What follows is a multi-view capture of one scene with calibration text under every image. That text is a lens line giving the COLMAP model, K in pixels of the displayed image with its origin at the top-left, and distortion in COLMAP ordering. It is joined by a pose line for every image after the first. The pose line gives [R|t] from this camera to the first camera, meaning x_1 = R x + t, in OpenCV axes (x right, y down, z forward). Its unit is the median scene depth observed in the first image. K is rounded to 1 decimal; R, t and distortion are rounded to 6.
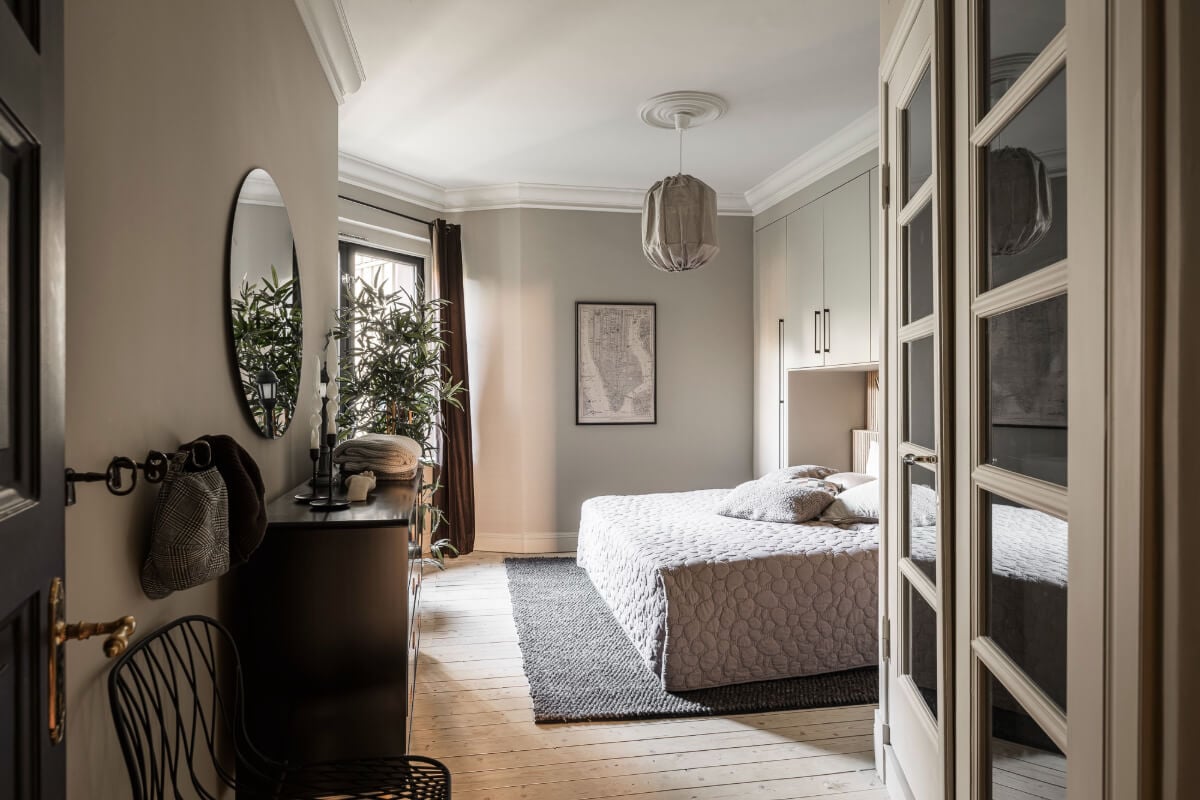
lens RADIAL K [[645.0, 0, 594.3], [0, 645.0, 395.4], [0, 0, 1]] dist [0.000569, 0.000099]
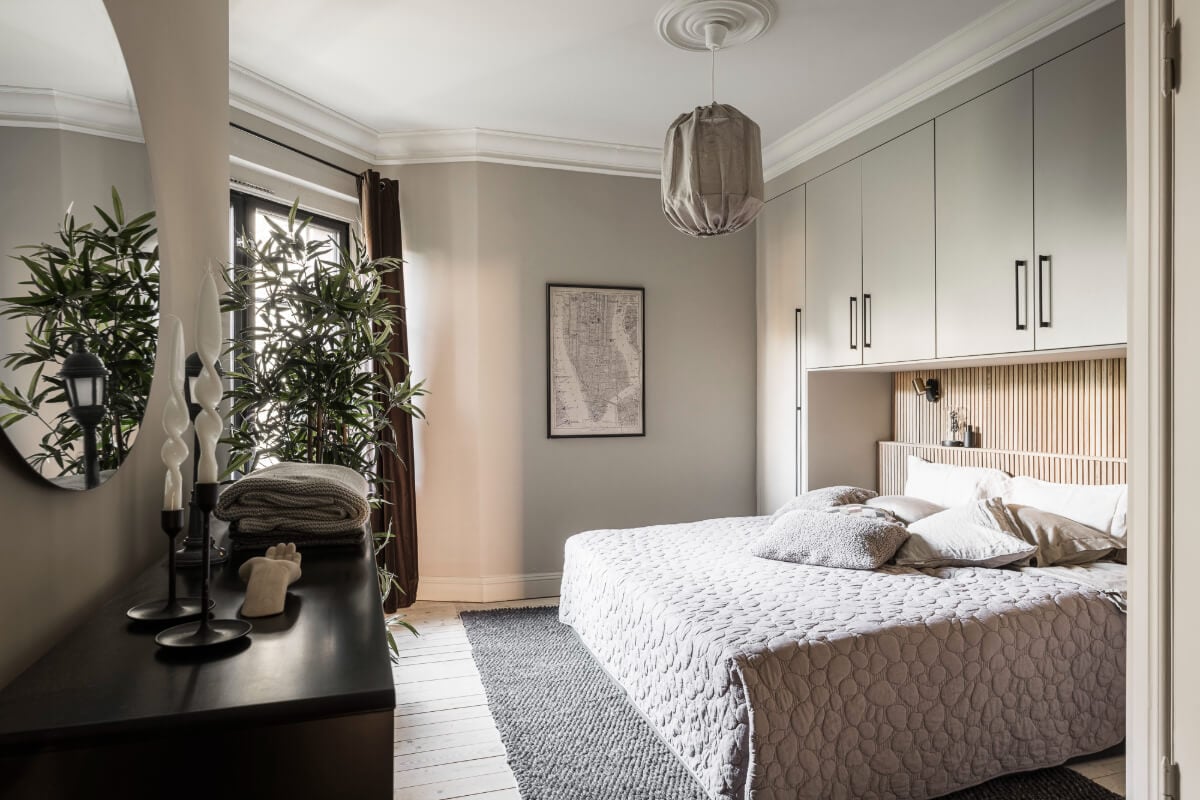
lens RADIAL K [[669.3, 0, 598.1], [0, 669.3, 402.7], [0, 0, 1]] dist [0.000152, -0.000021]
pose [[0.992818, -0.000635, 0.119630, -0.099294], [0.000371, 0.999997, 0.002225, 0.000922], [-0.119631, -0.002164, 0.992816, 0.261049]]
